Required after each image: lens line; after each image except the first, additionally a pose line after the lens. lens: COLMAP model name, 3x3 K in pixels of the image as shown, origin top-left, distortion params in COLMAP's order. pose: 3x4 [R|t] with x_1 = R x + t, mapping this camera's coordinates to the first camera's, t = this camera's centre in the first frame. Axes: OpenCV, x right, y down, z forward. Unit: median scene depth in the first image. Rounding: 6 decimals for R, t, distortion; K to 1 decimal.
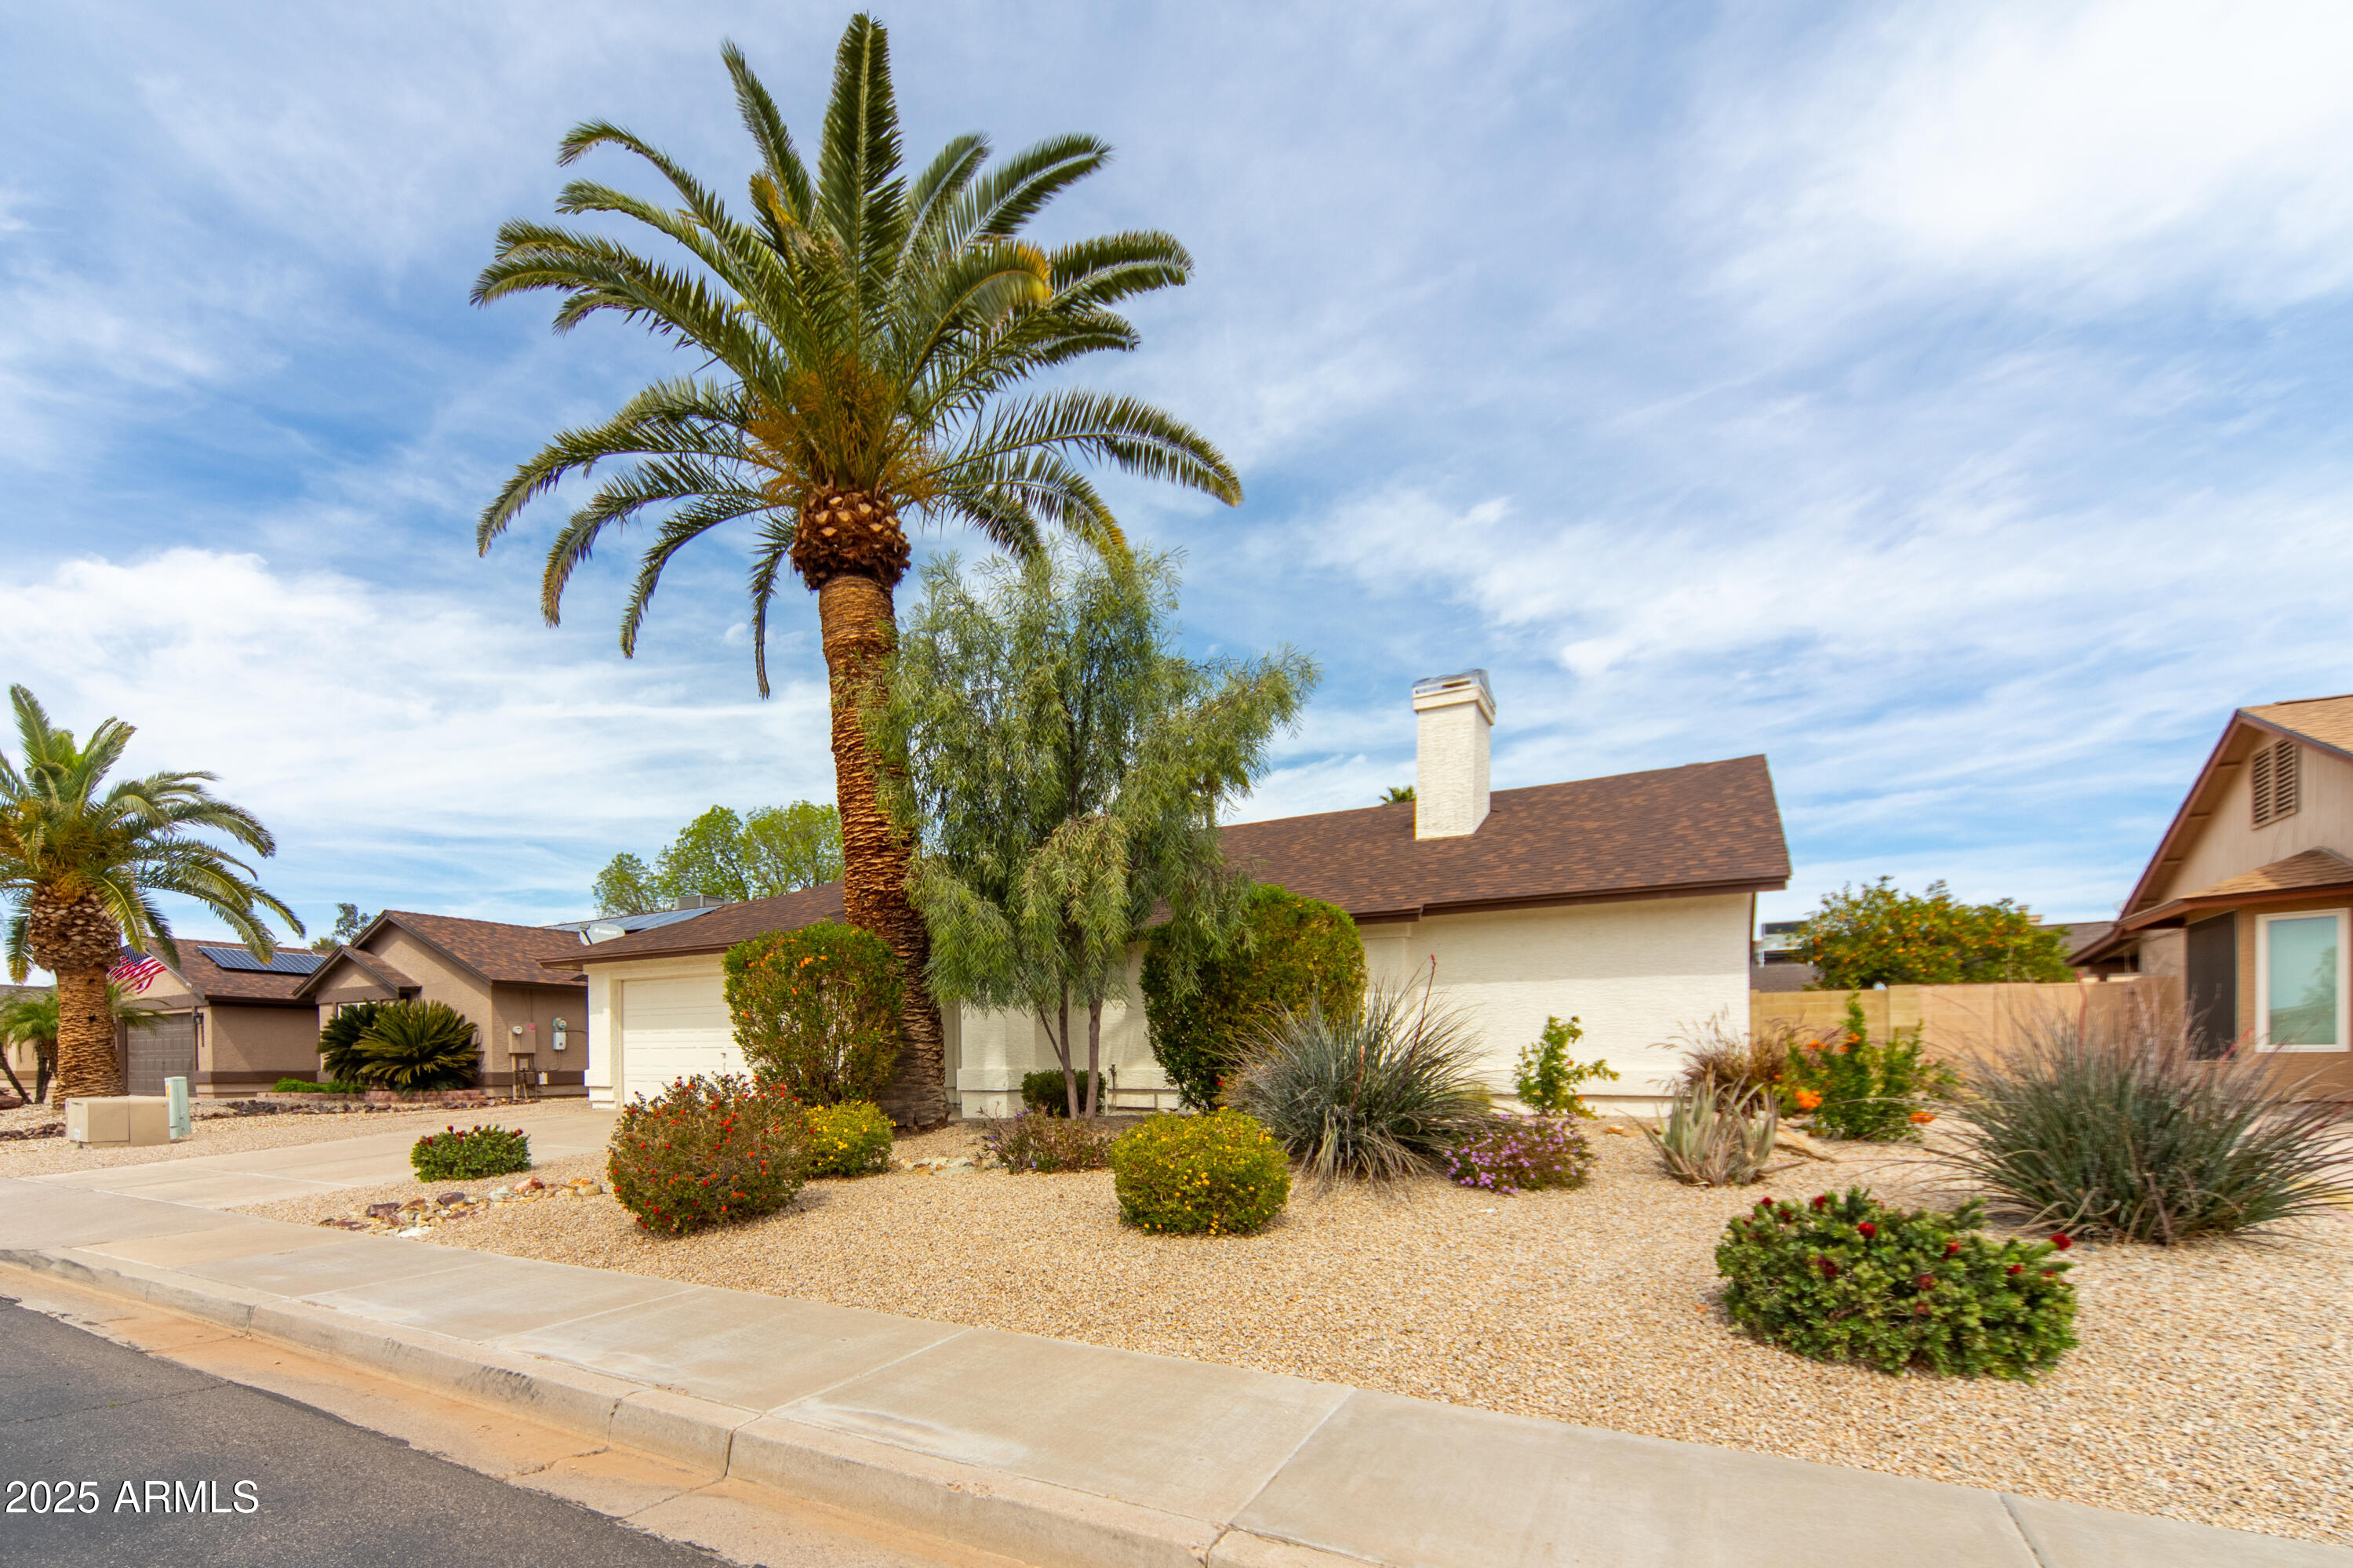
lens RADIAL K [[914.0, 0, 1174.4], [0, 914.0, 760.1], [0, 0, 1]] dist [0.001395, 0.000212]
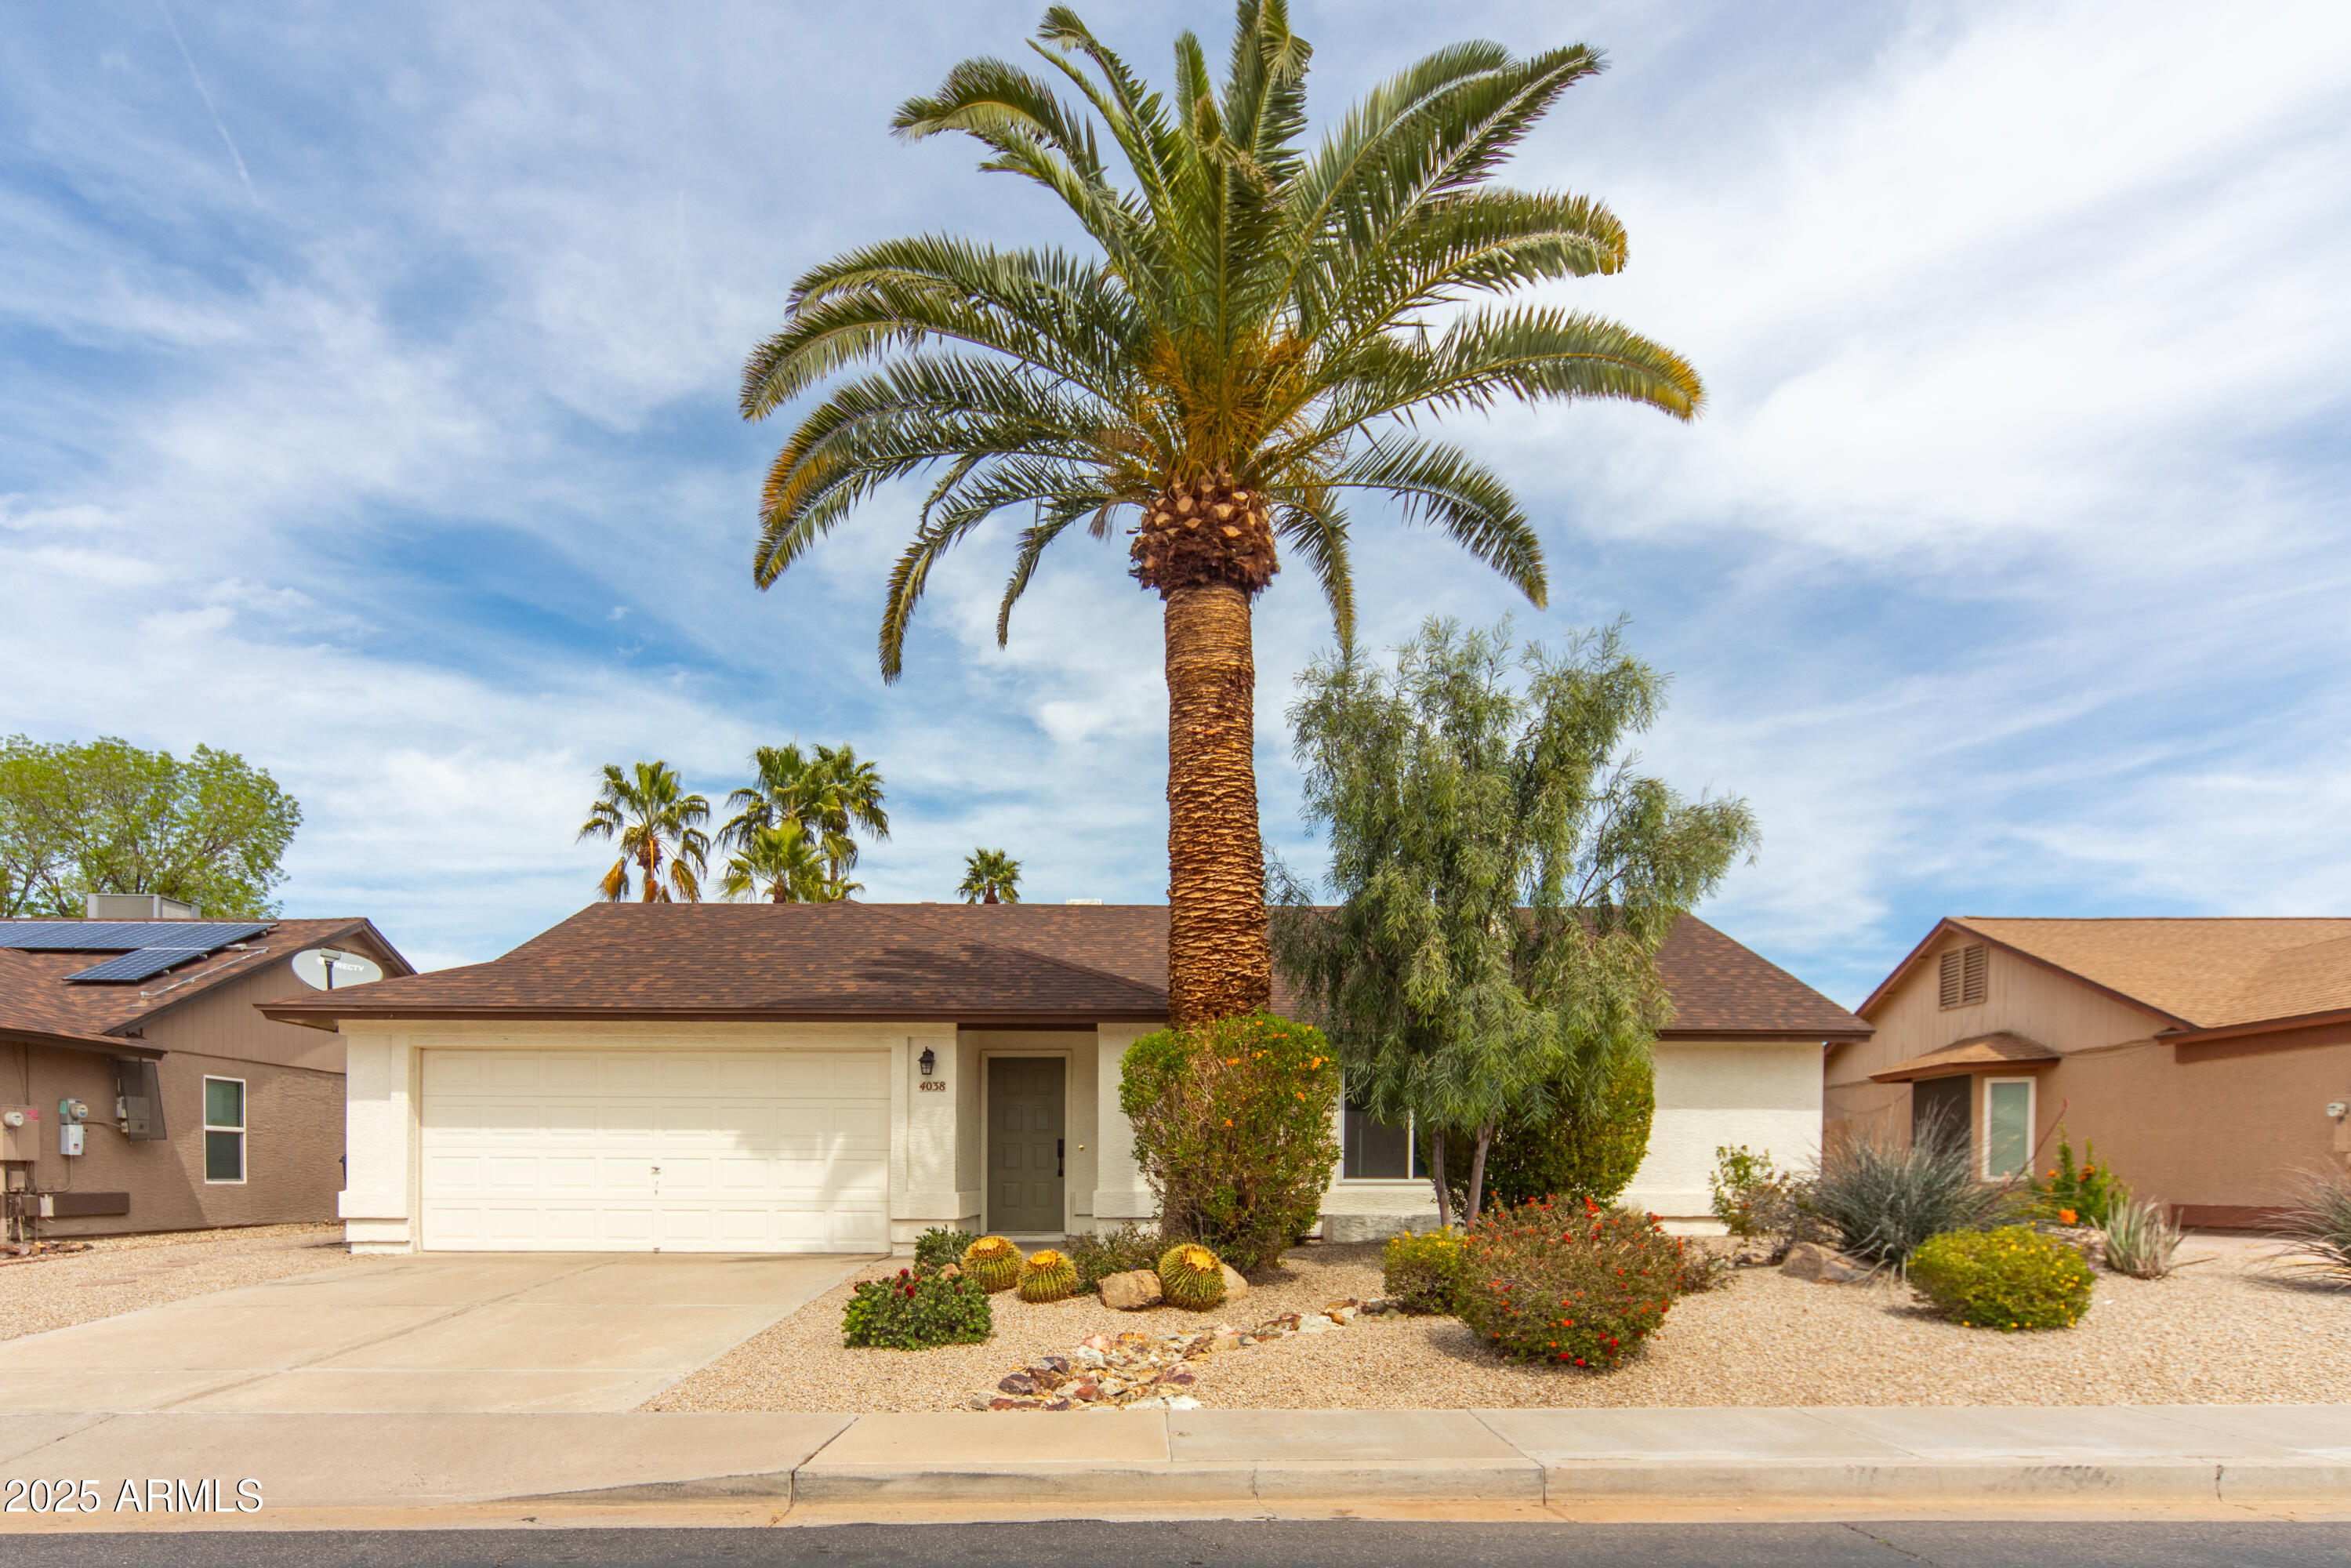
lens RADIAL K [[1141.6, 0, 1172.6], [0, 1141.6, 802.8], [0, 0, 1]] dist [-0.001549, -0.000519]
pose [[0.871243, 0.160085, 0.464013, -0.628876], [-0.158108, 0.986465, -0.043464, 0.030505], [-0.464690, -0.035496, 0.884762, 0.084375]]
